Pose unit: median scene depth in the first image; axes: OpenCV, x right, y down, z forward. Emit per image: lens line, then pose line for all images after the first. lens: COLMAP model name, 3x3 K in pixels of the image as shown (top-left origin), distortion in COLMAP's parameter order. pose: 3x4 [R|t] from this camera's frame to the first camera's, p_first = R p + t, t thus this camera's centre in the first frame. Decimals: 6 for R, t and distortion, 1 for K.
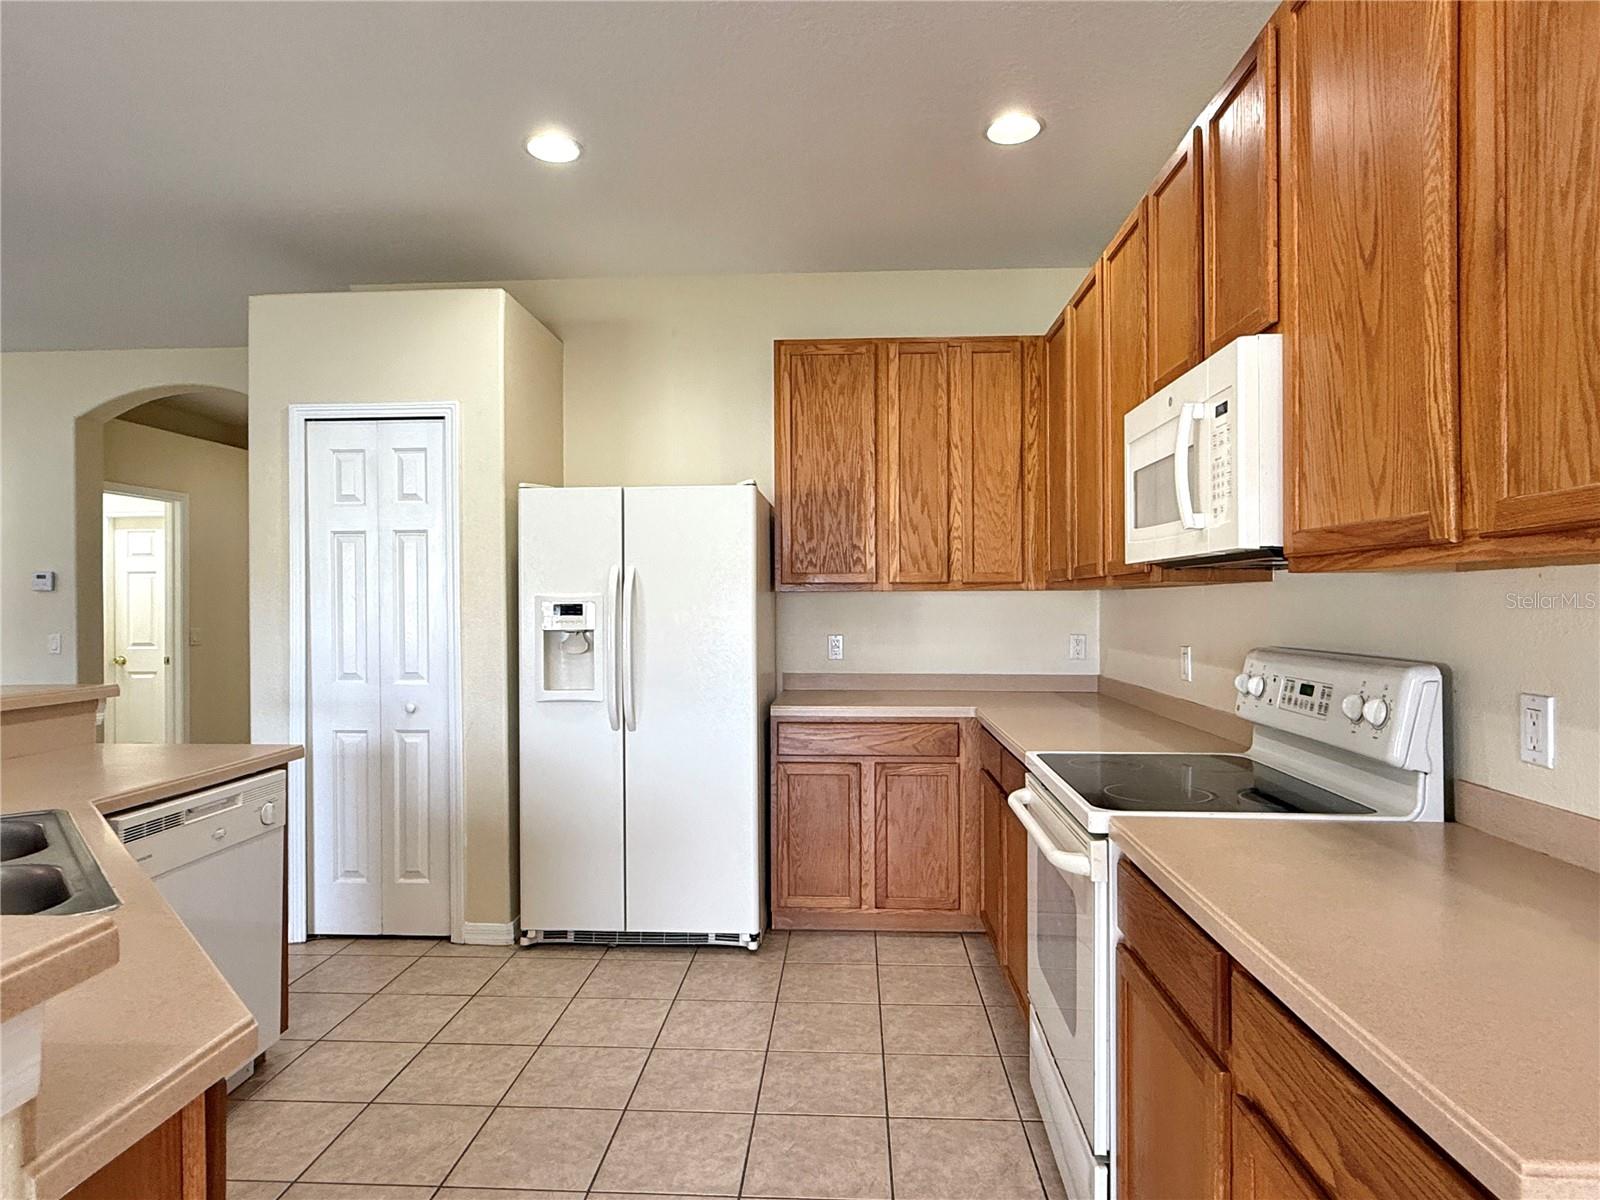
lens RADIAL K [[945.2, 0, 800.7], [0, 945.2, 598.4], [0, 0, 1]] dist [0.005334, 0.001011]
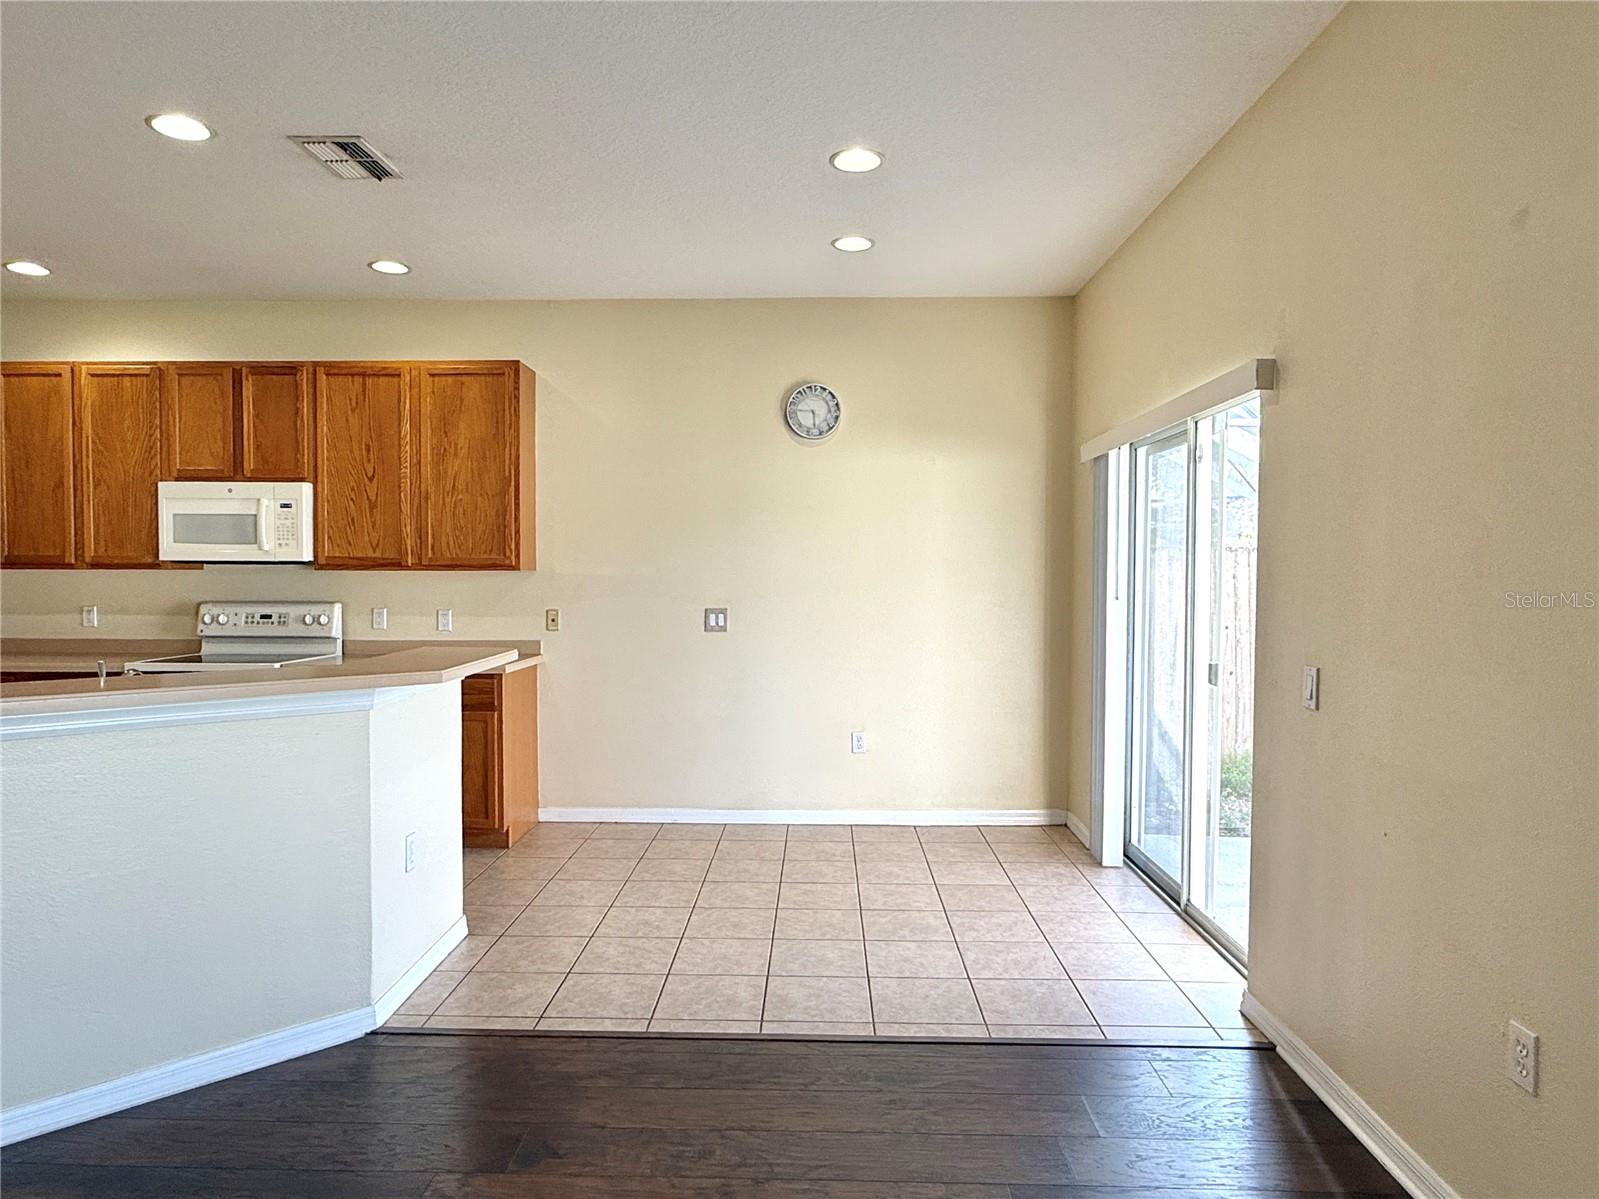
lens RADIAL K [[1041.5, 0, 811.1], [0, 1041.5, 600.0], [0, 0, 1]] dist [-0.001747, 0.003009]
pose [[-0.023686, -0.020473, 0.999510, -2.505680], [-0.008135, 0.999761, 0.020285, -0.013796], [-0.999686, -0.007650, -0.023847, -0.371127]]
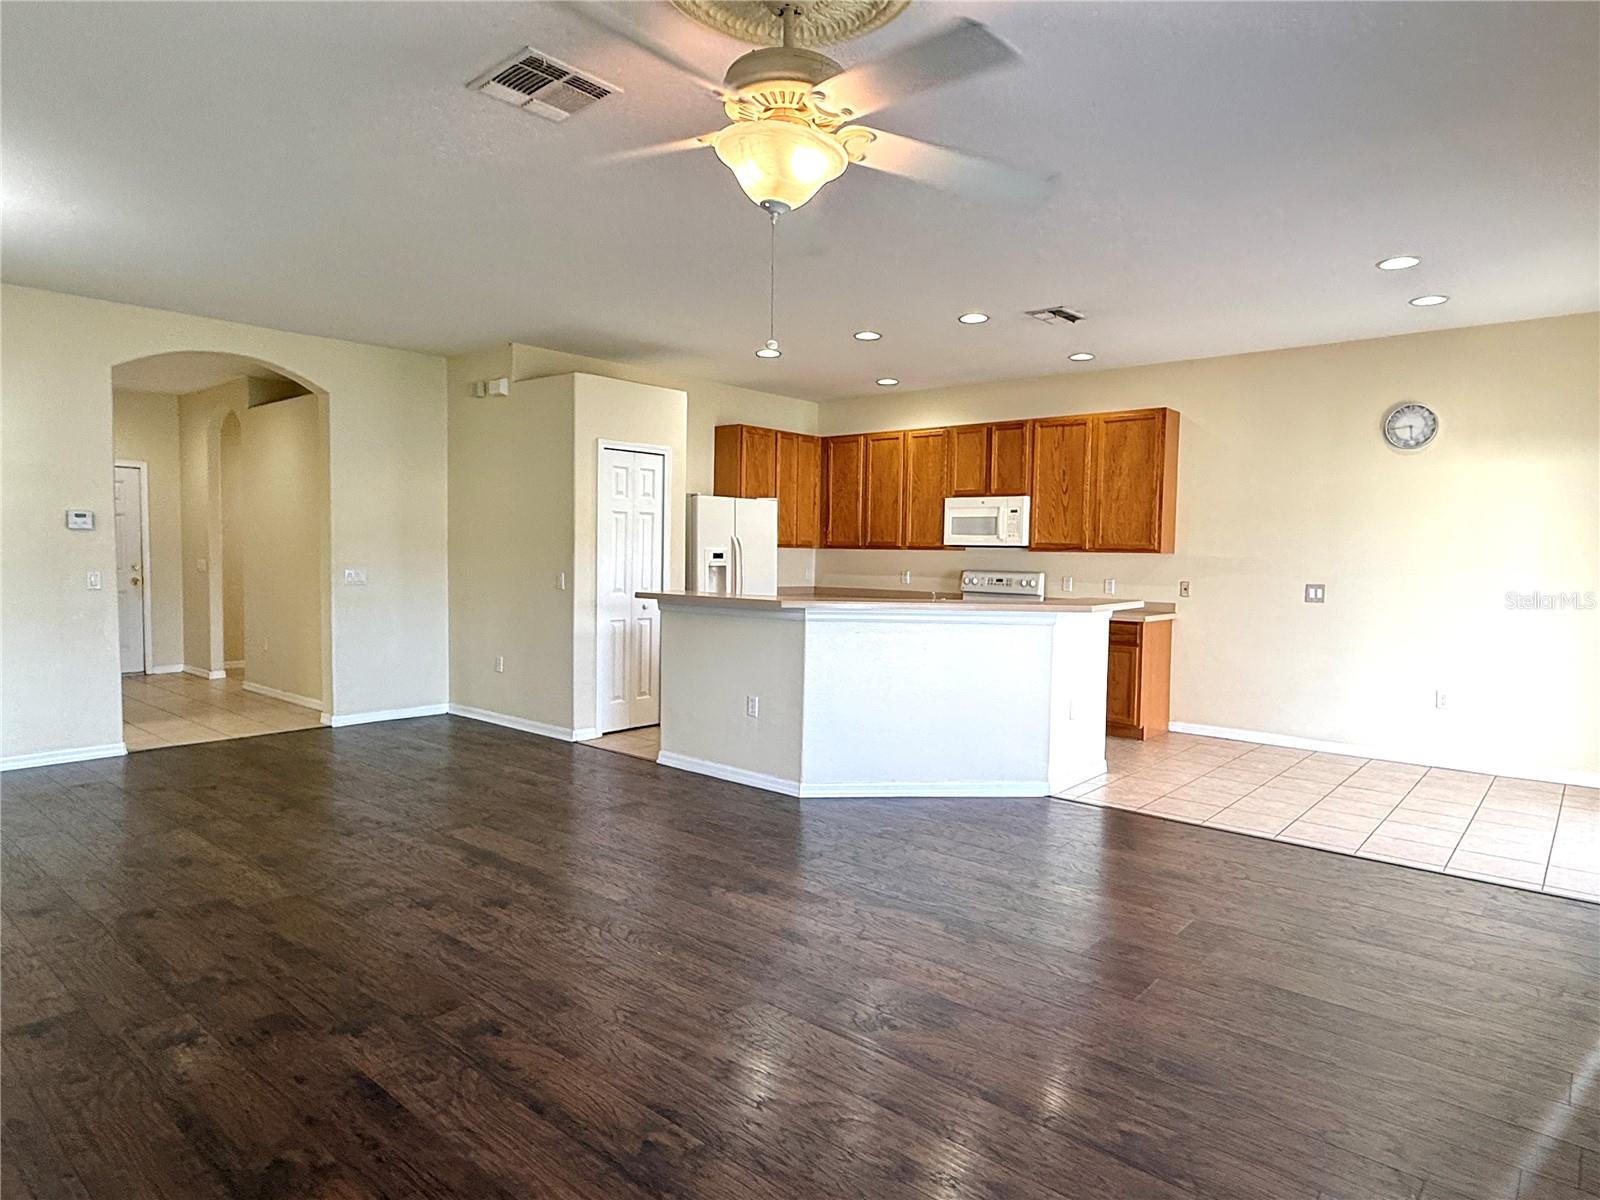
lens RADIAL K [[945.2, 0, 806.5], [0, 945.2, 606.2], [0, 0, 1]] dist [0.005334, 0.001011]
pose [[0.605736, -0.031669, 0.795035, -3.493756], [-0.023473, 0.998061, 0.057641, -0.003441], [-0.795320, -0.053577, 0.603818, -0.809408]]
